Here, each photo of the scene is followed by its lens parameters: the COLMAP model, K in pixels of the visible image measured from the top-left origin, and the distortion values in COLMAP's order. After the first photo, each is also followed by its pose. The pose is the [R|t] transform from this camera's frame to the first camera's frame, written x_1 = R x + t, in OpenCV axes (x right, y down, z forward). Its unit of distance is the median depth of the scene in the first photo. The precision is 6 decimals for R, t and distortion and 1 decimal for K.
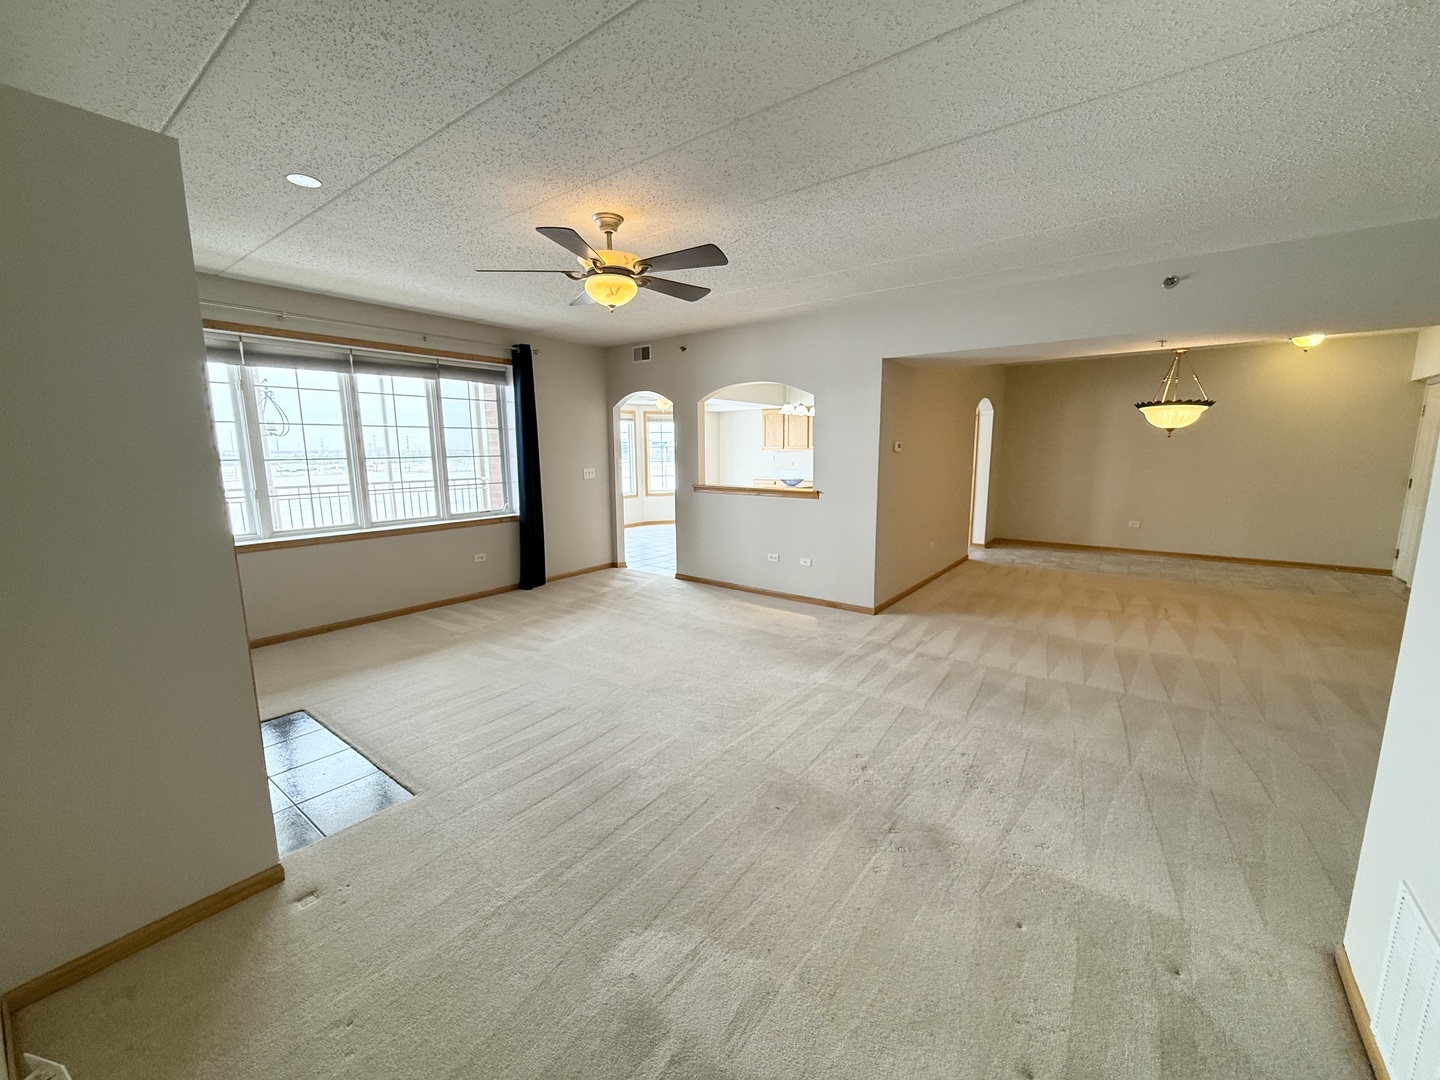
lens RADIAL K [[575.0, 0, 723.4], [0, 575.0, 540.9], [0, 0, 1]] dist [-0.000311, -0.000151]
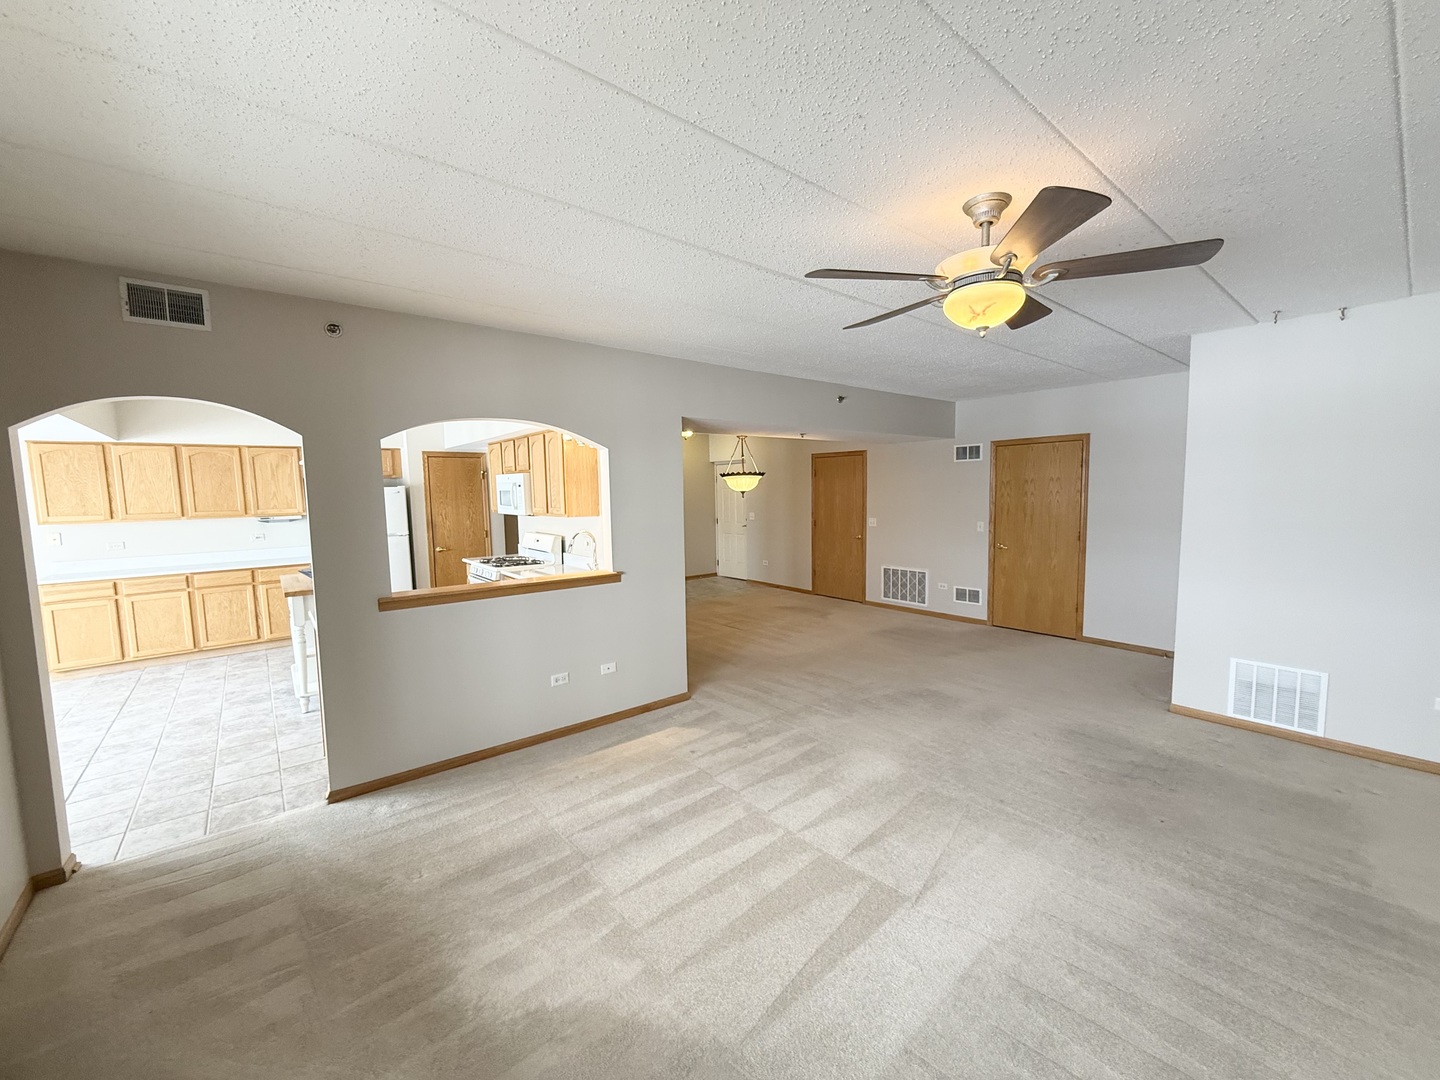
lens RADIAL K [[575.0, 0, 726.1], [0, 575.0, 541.8], [0, 0, 1]] dist [-0.000311, -0.000151]
pose [[0.235804, -0.088738, 0.967741, -0.666648], [0.170502, 0.984153, 0.048697, -0.170555], [-0.956727, 0.153518, 0.247197, 0.813774]]
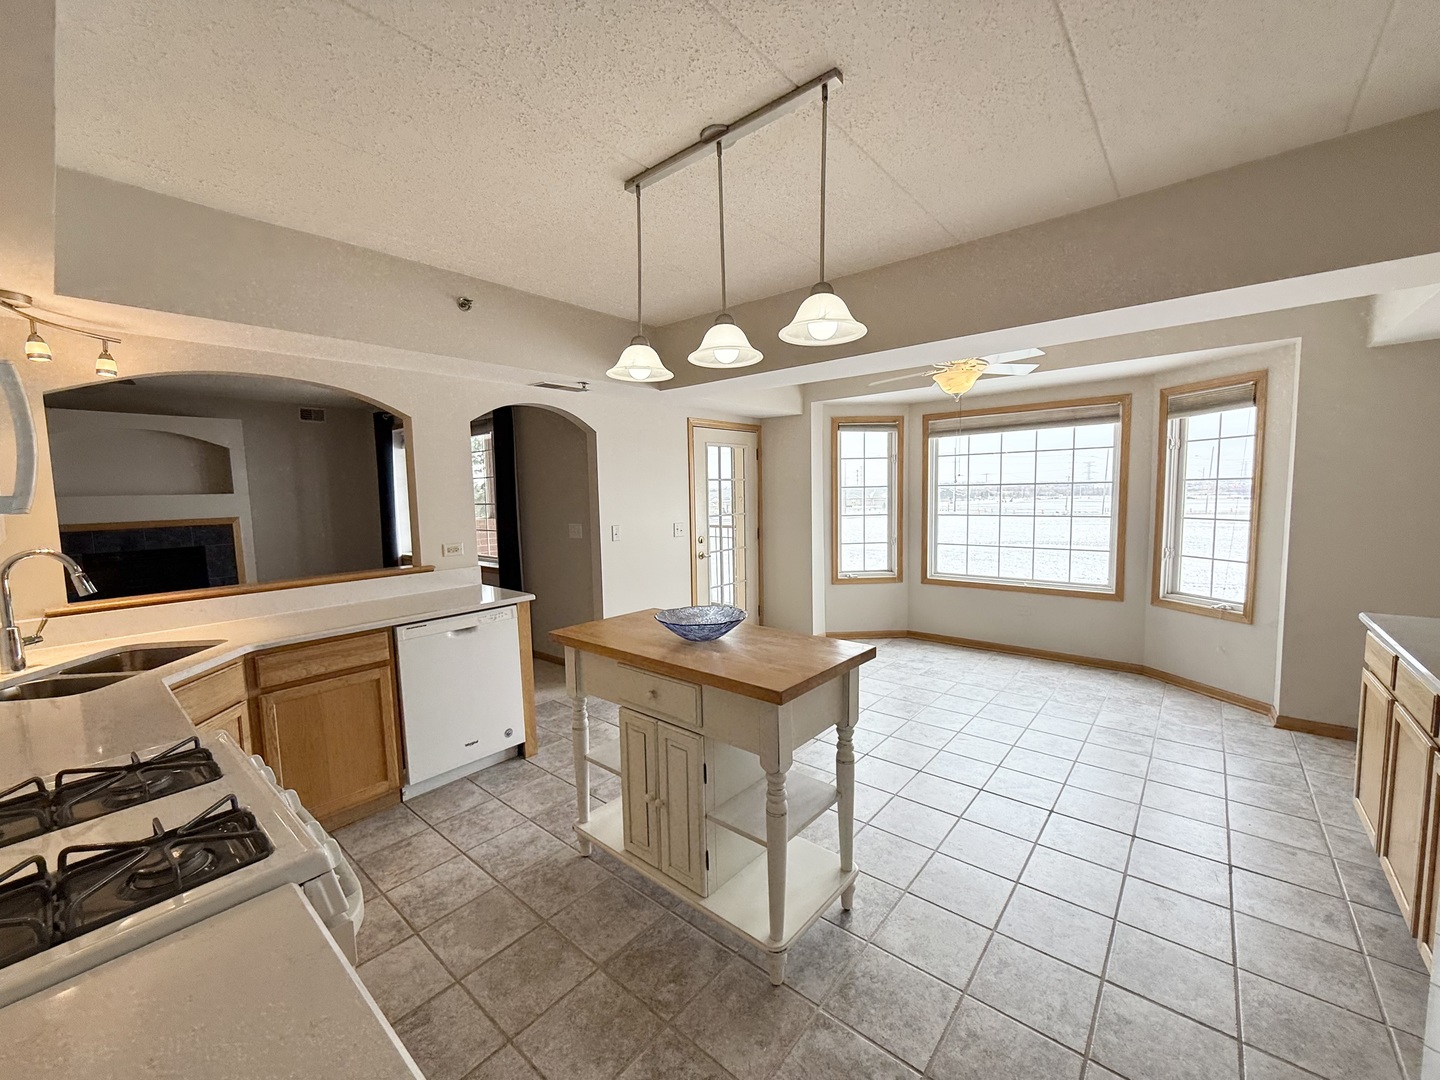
lens RADIAL K [[575.0, 0, 724.2], [0, 575.0, 538.3], [0, 0, 1]] dist [-0.000311, -0.000151]
pose [[-0.056573, 0.086395, -0.994653, 0.865891], [-0.139366, 0.985812, 0.093554, -0.321377], [0.988624, 0.143914, -0.043730, 1.952474]]
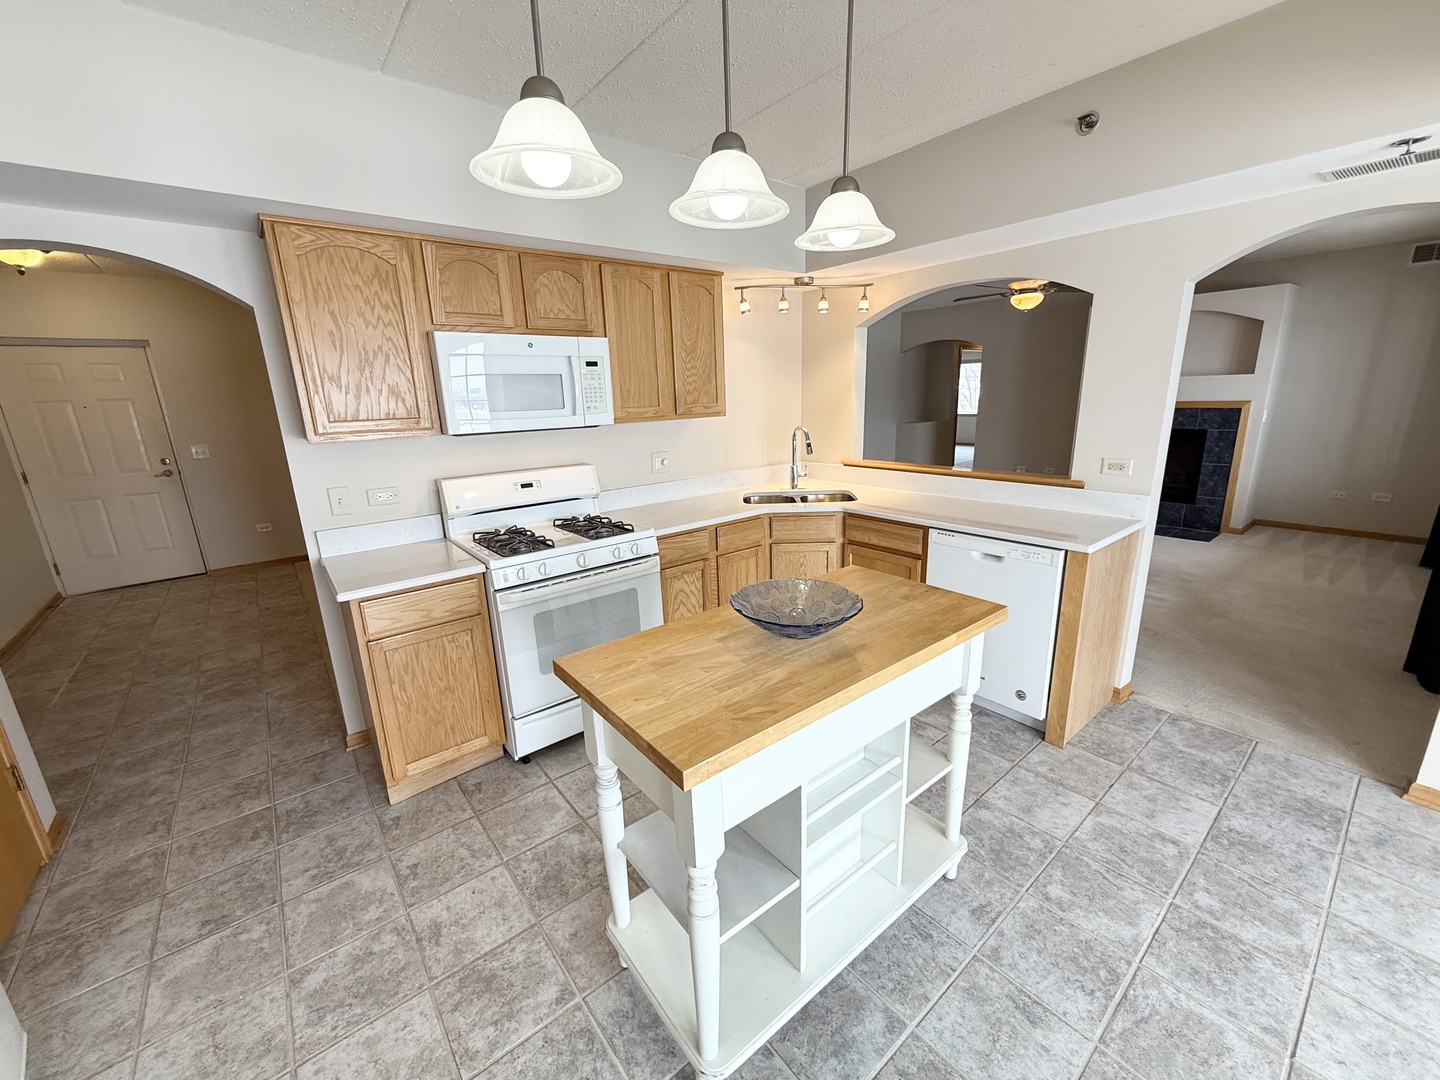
lens RADIAL K [[575.0, 0, 720.5], [0, 575.0, 539.3], [0, 0, 1]] dist [-0.000311, -0.000151]
pose [[-0.969329, -0.029384, 0.244005, 0.260606], [0.072120, 0.915109, 0.396703, -0.392074], [-0.234948, 0.402133, -0.884923, 2.268231]]
